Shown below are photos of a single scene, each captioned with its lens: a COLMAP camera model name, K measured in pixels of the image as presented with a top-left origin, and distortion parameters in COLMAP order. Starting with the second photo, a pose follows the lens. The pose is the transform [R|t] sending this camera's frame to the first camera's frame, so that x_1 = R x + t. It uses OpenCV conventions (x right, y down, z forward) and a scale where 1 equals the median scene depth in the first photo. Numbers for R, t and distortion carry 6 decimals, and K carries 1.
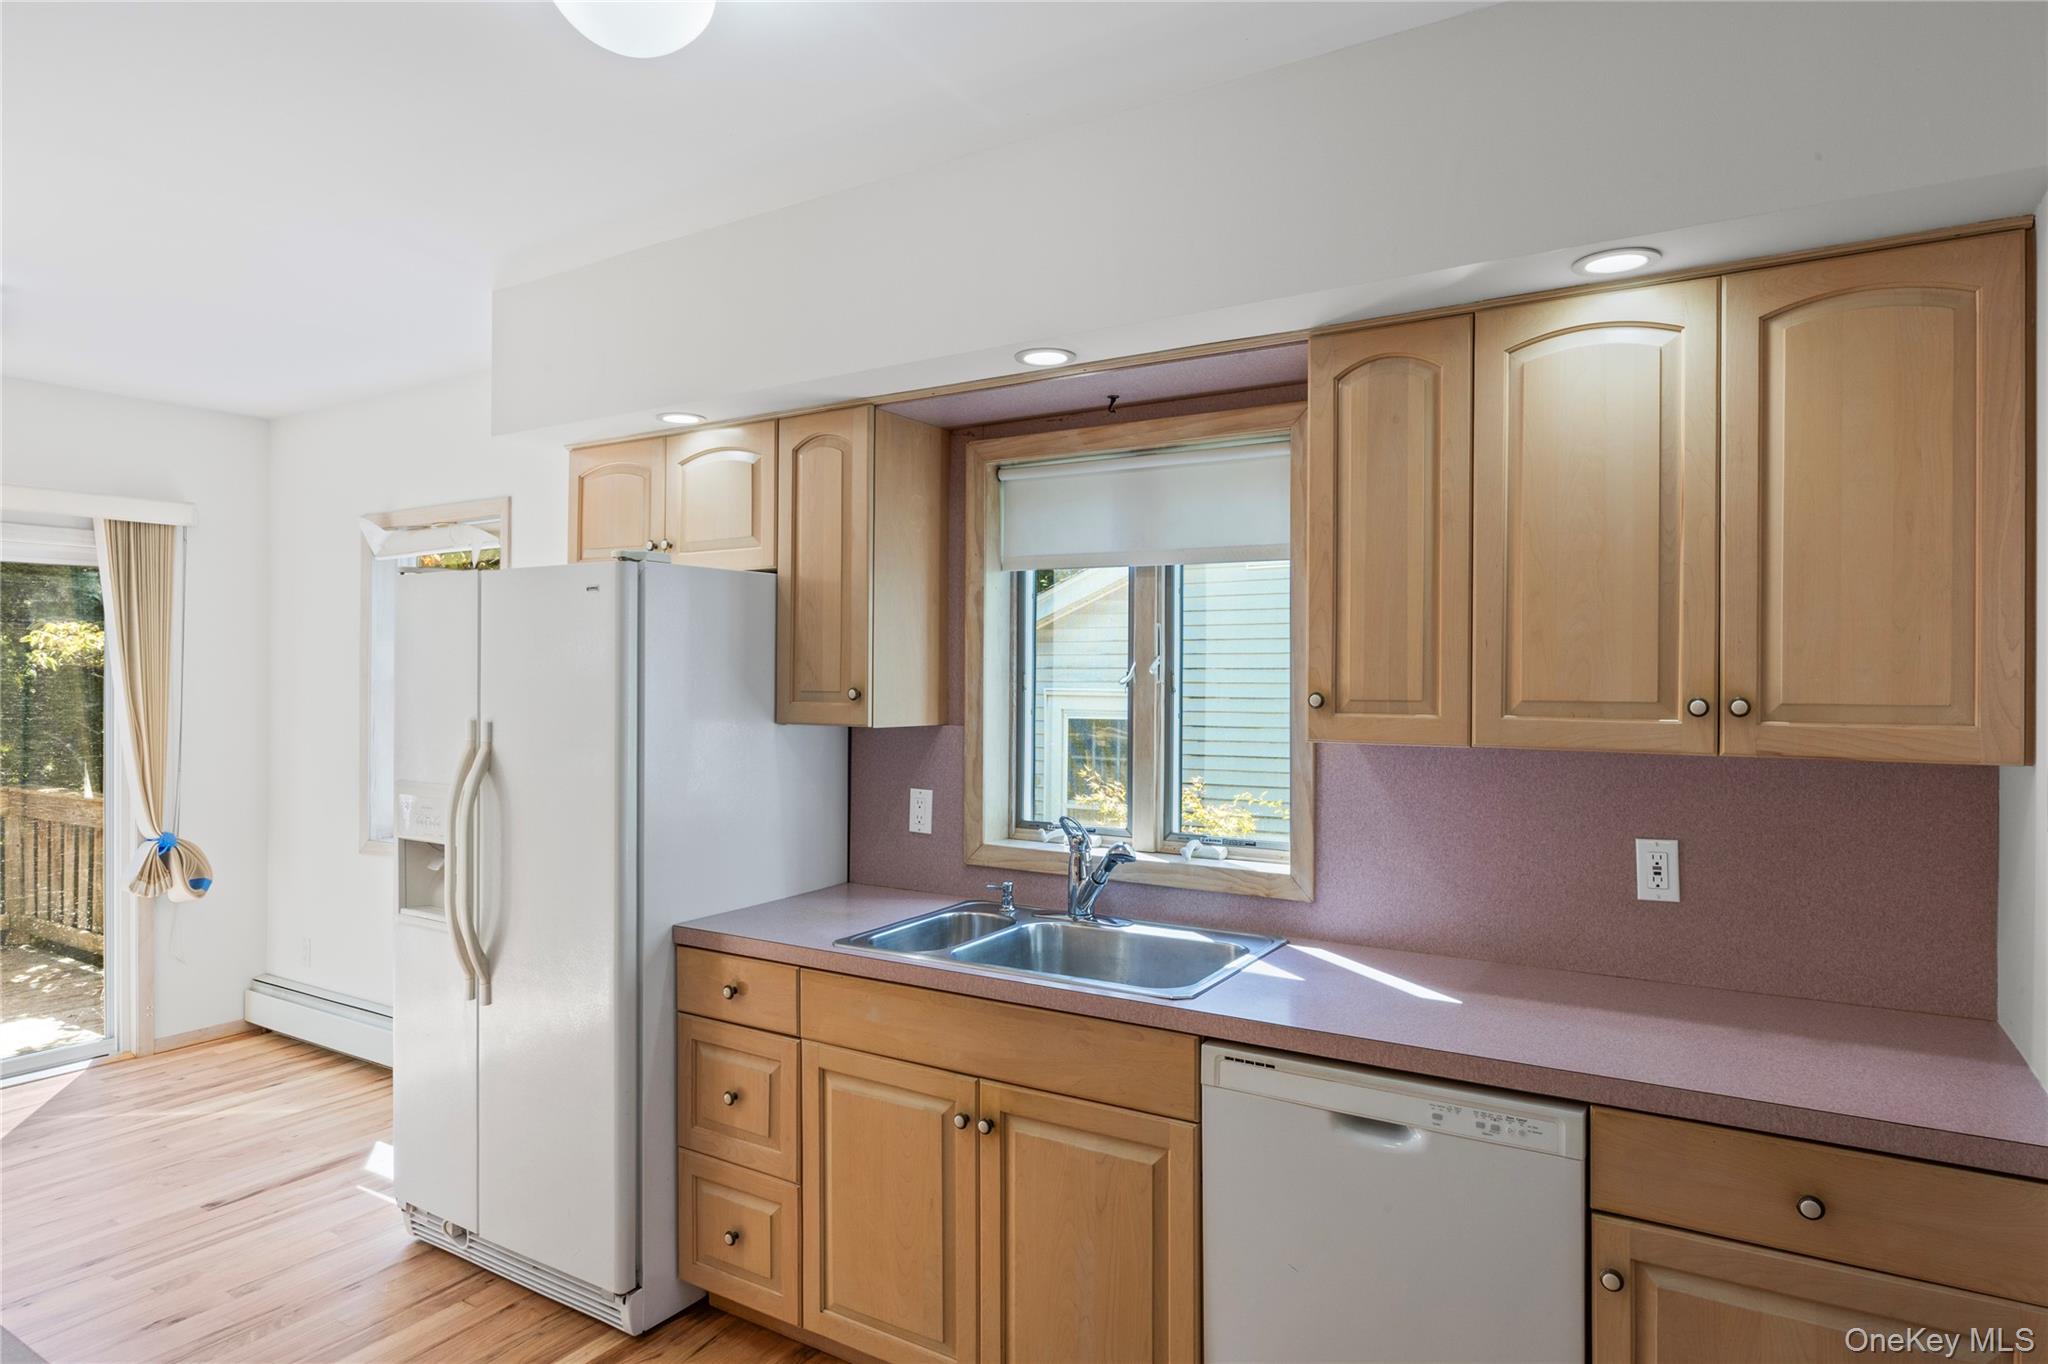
lens RADIAL K [[1192.2, 0, 1020.2], [0, 1192.2, 674.7], [0, 0, 1]] dist [-0.008774, 0.000518]
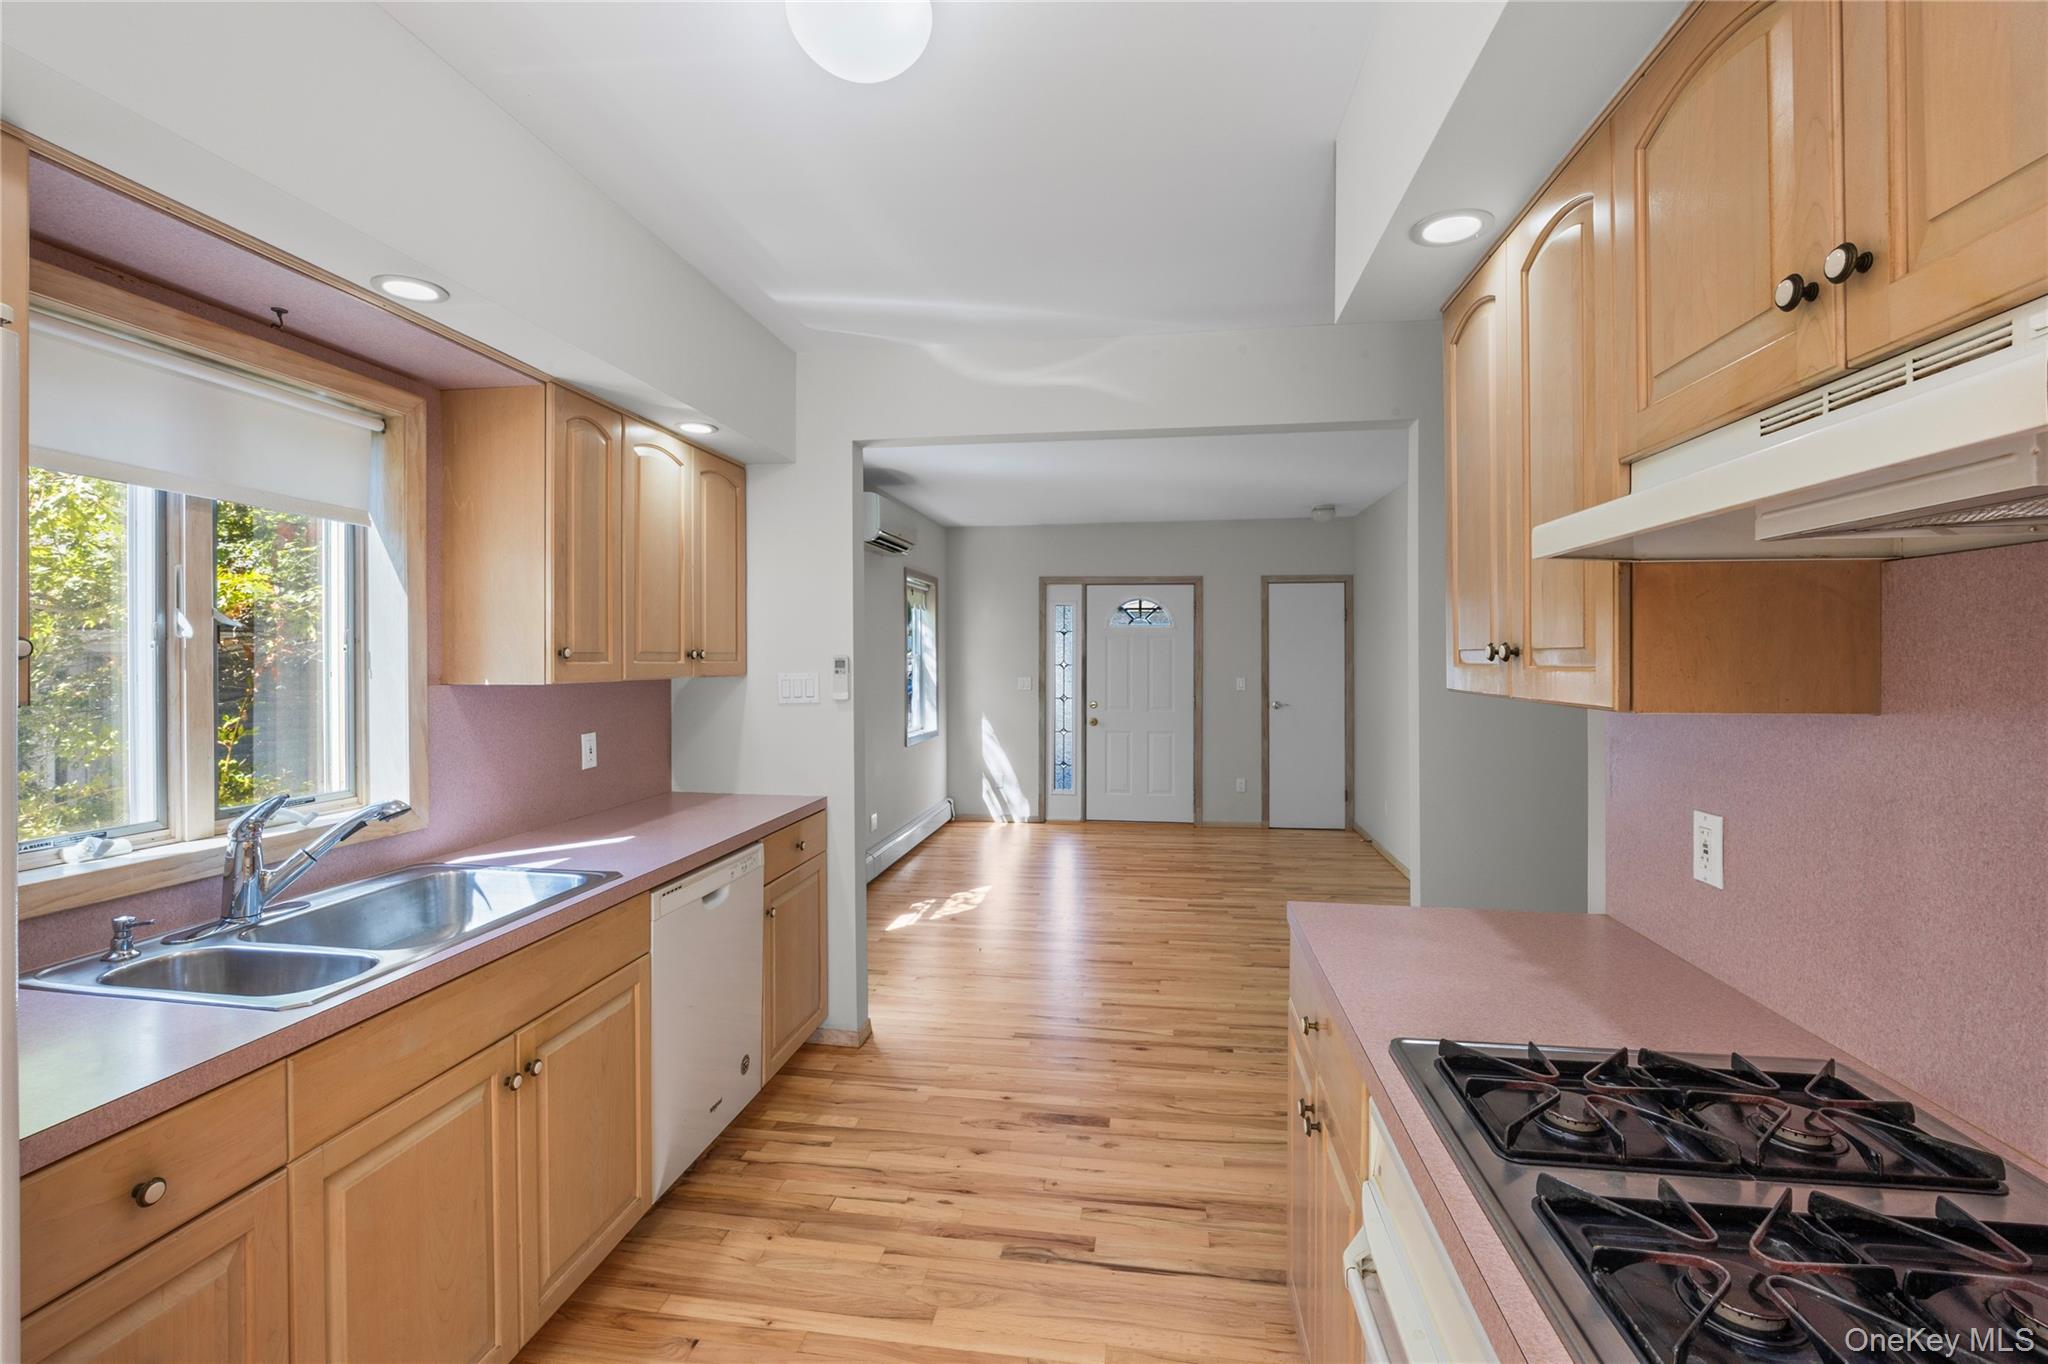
lens RADIAL K [[885.3, 0, 1031.4], [0, 885.3, 659.9], [0, 0, 1]] dist [-0.013499, 0.000104]
pose [[-0.410899, -0.002363, 0.911678, -0.494694], [0.000628, 0.999996, 0.002875, 0.015039], [-0.911681, 0.001754, -0.410896, 0.511560]]
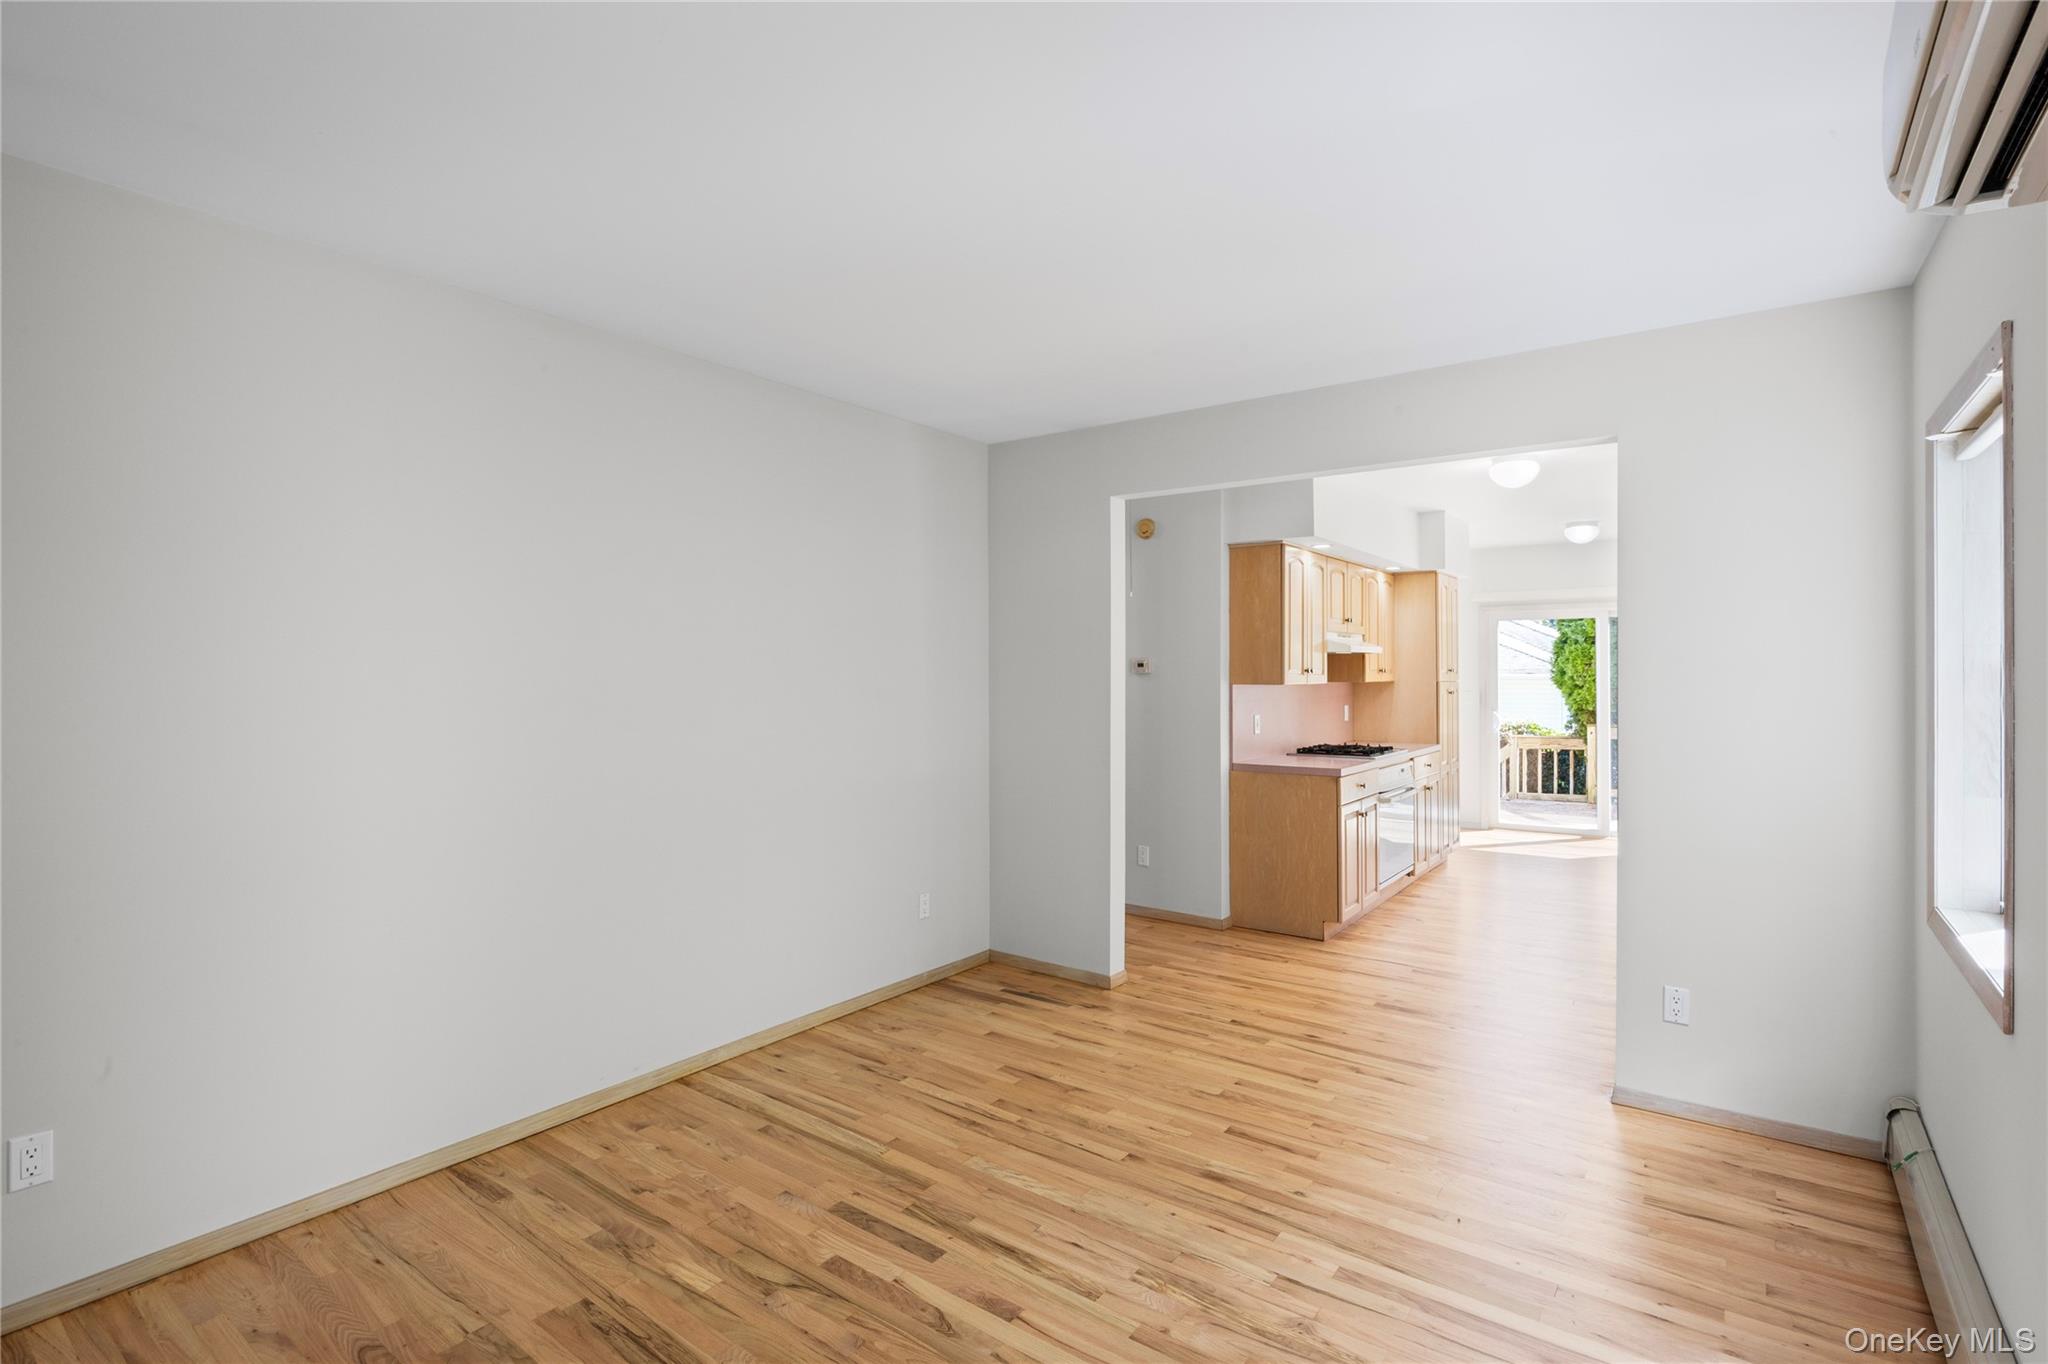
lens RADIAL K [[962.8, 0, 1032.4], [0, 962.8, 664.8], [0, 0, 1]] dist [-0.011876, 0.000305]
pose [[-0.066683, -0.007419, -0.997747, 1.149425], [0.001412, 0.999971, -0.007530, 0.012653], [0.997773, -0.001911, -0.066670, -0.116024]]
